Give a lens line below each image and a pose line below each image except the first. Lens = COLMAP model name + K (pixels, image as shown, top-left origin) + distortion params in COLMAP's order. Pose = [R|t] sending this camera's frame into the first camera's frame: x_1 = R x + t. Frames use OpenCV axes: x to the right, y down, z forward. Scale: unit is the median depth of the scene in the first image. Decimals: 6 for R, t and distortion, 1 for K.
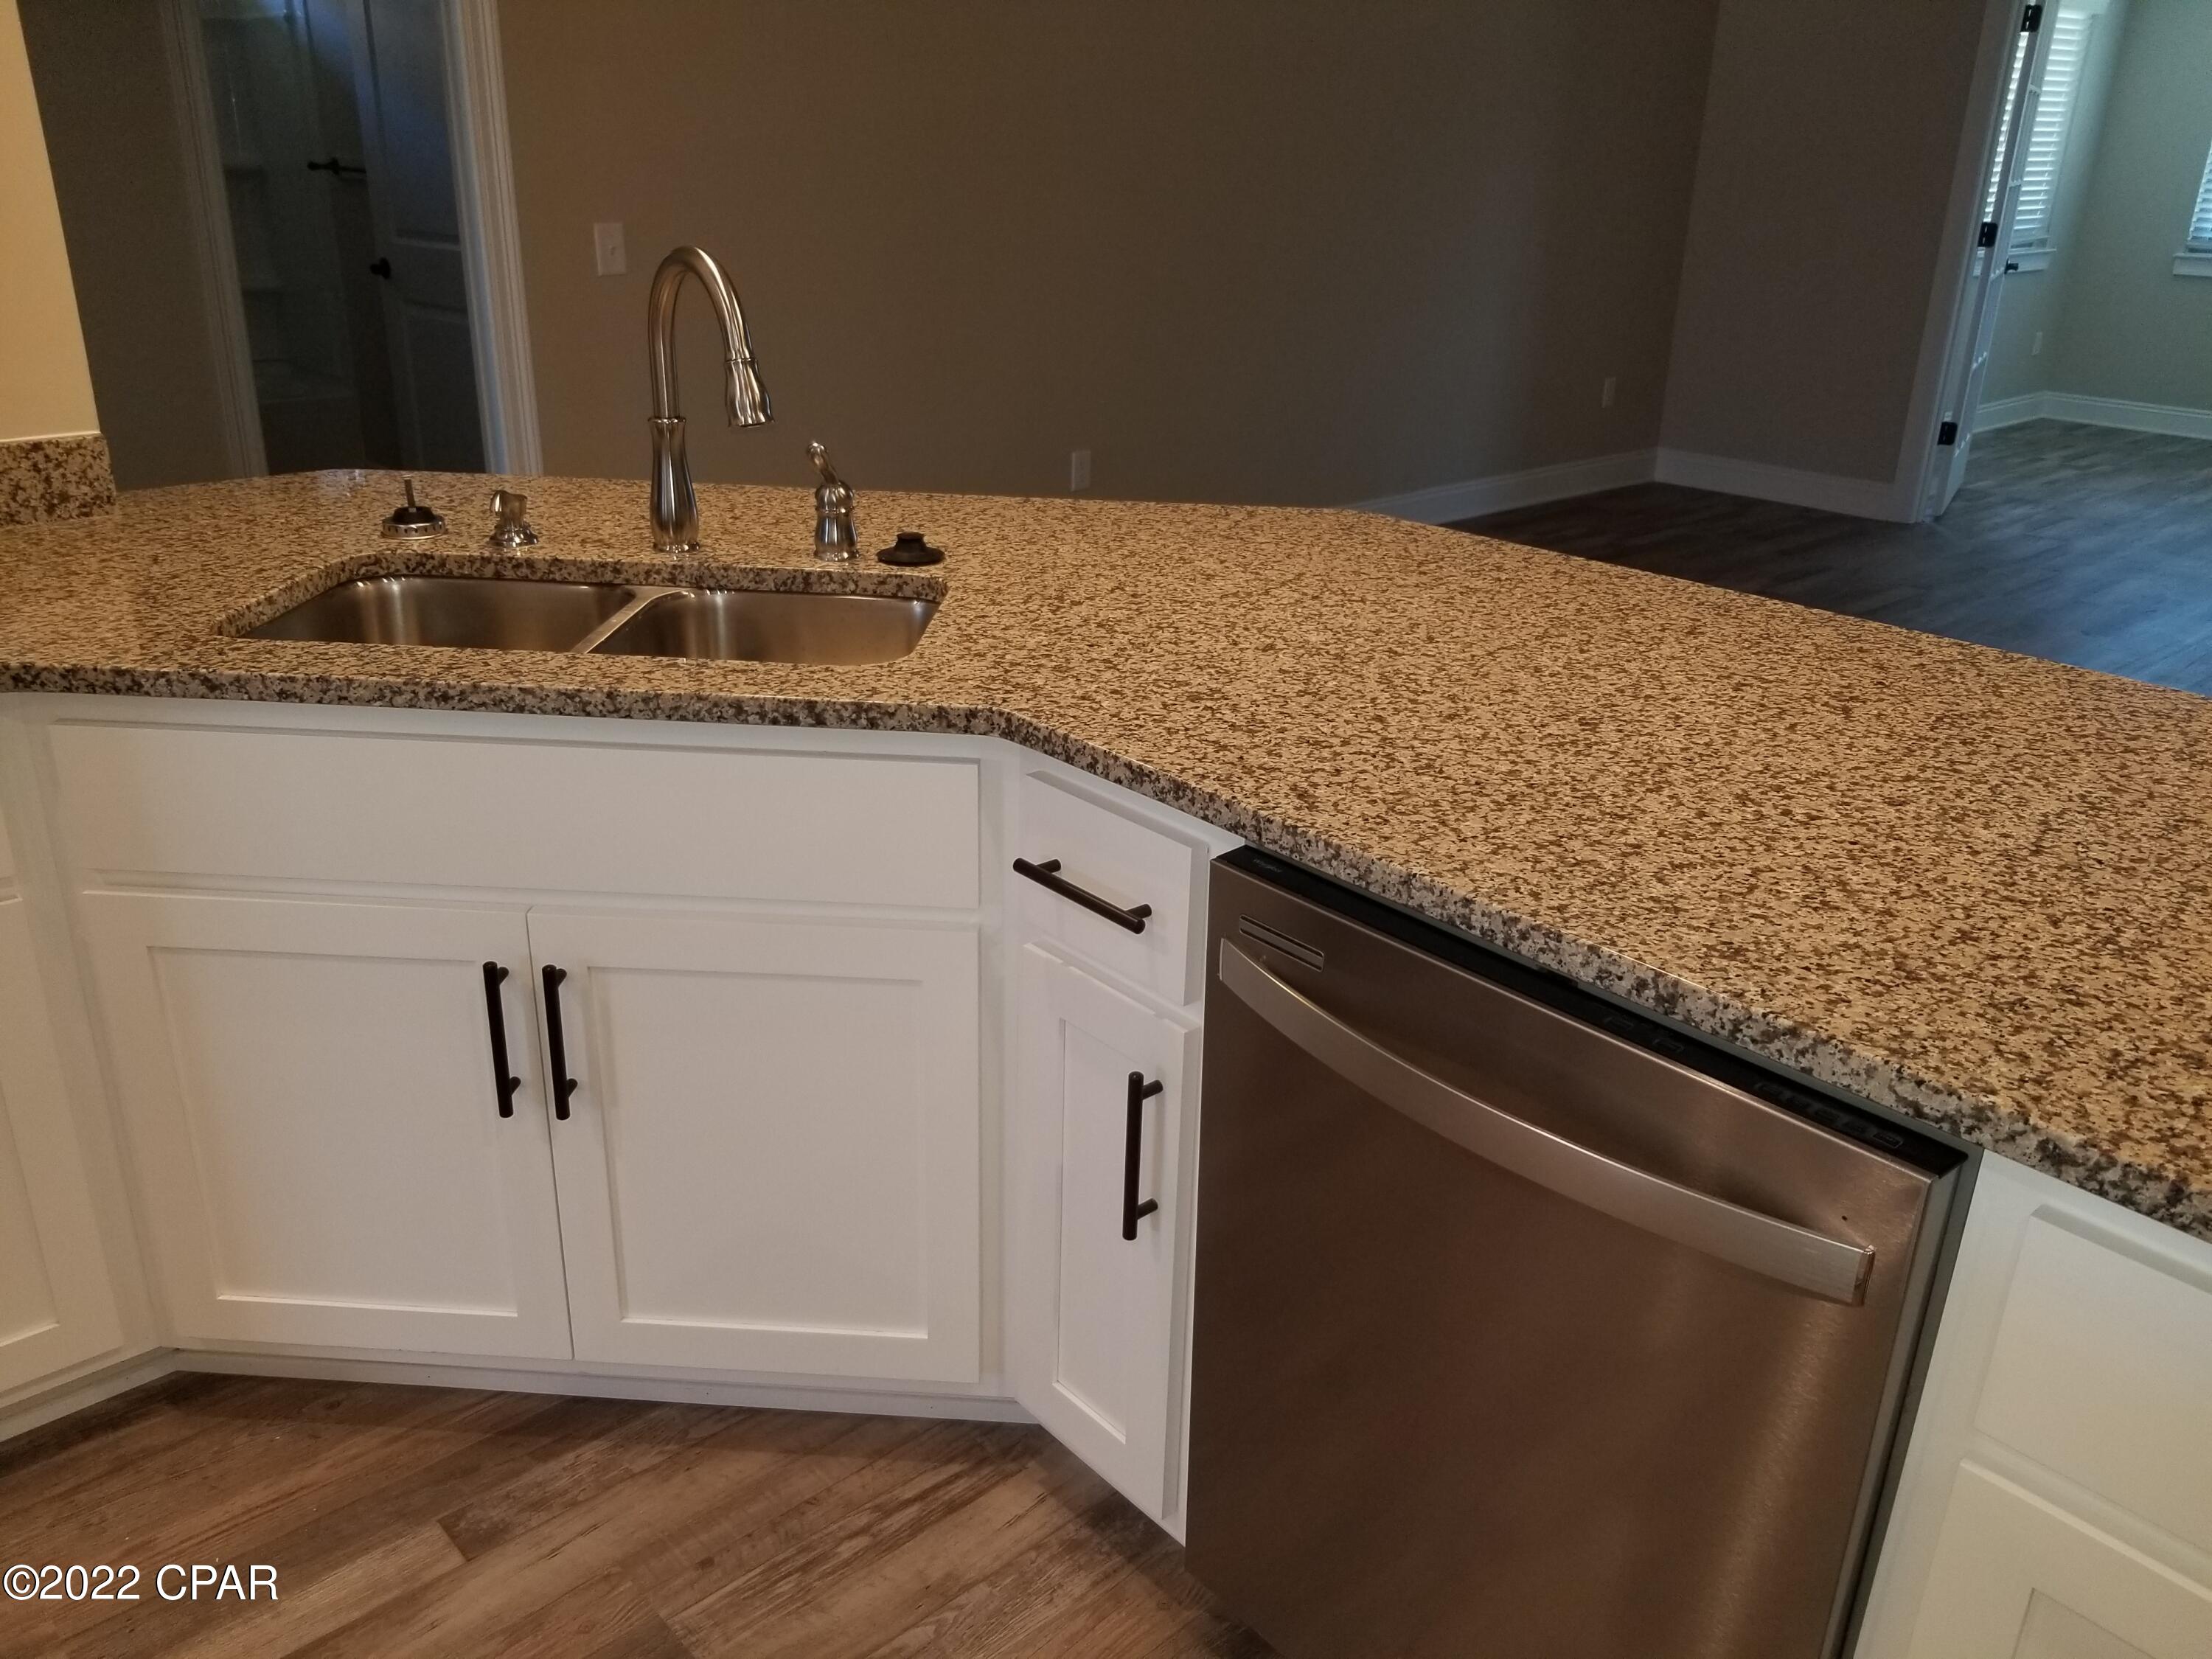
lens RADIAL K [[1697.1, 0, 1091.2], [0, 1697.1, 823.6], [0, 0, 1]] dist [0.137734, -0.260298]
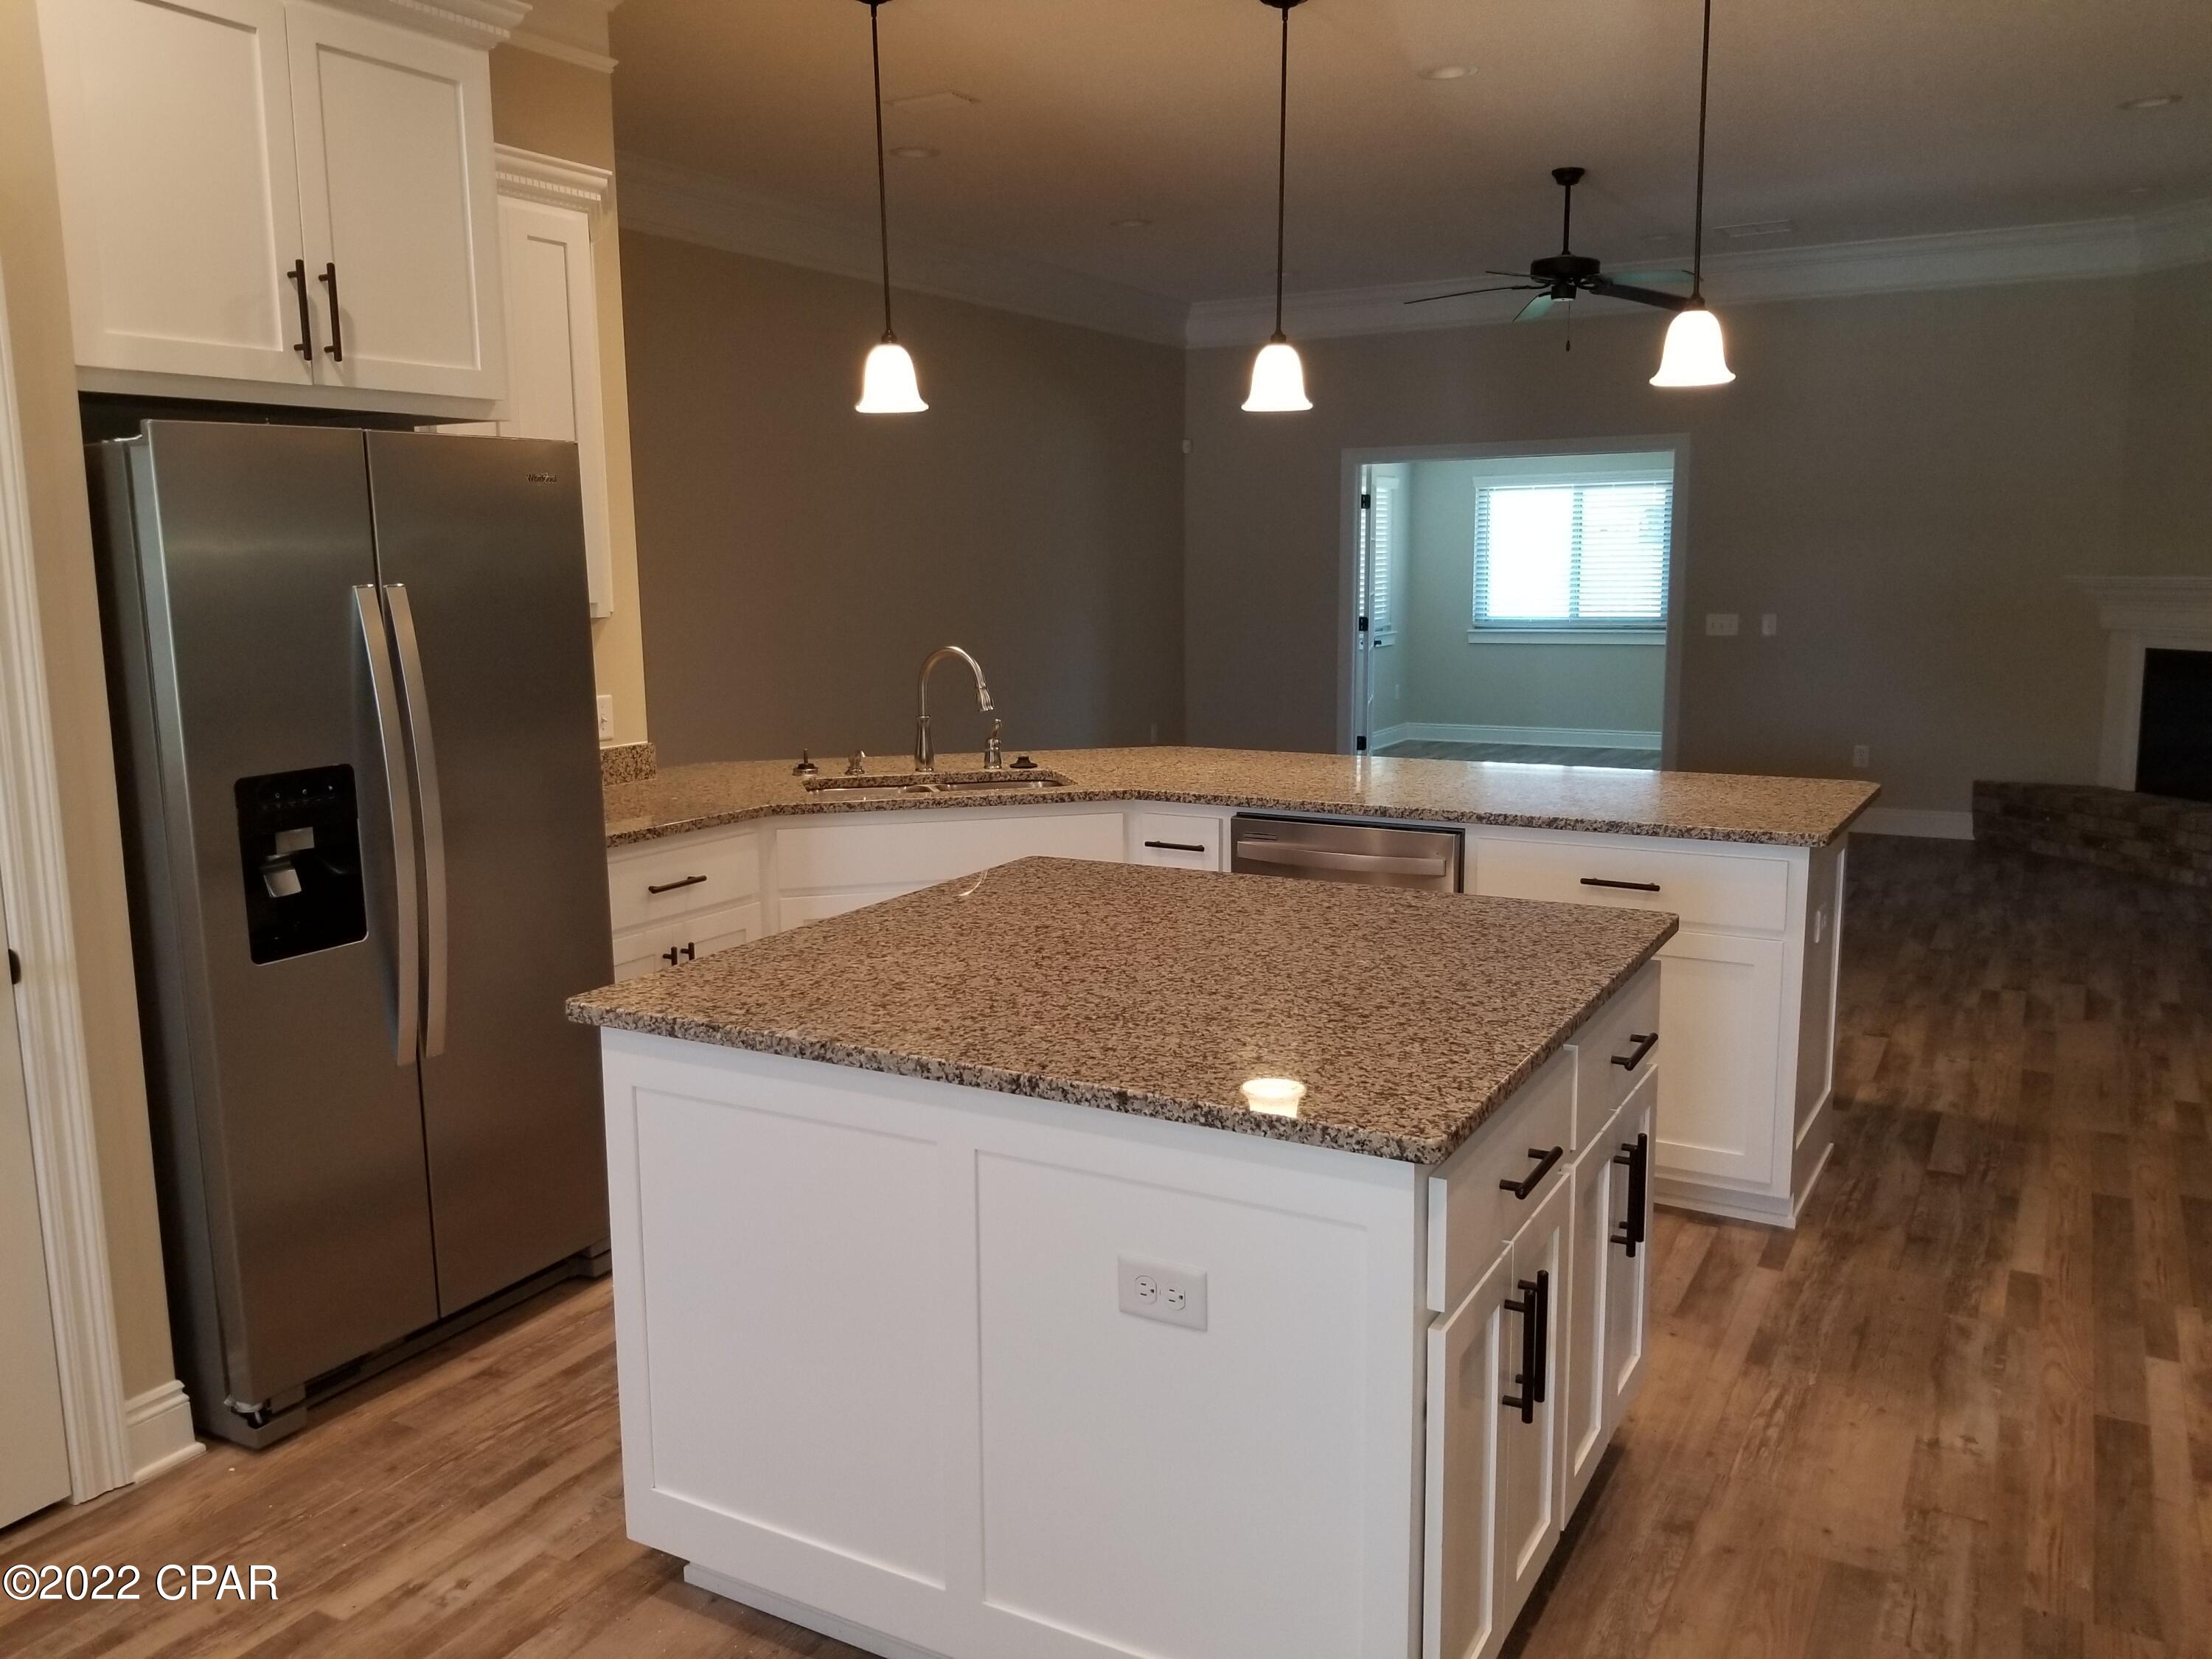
lens RADIAL K [[1697.1, 0, 1091.2], [0, 1697.1, 823.6], [0, 0, 1]] dist [0.137734, -0.260298]
pose [[0.947629, -0.076726, 0.310019, -0.761704], [0.144700, 0.968510, -0.202607, 0.418171], [-0.284712, 0.236856, 0.928891, -1.220620]]
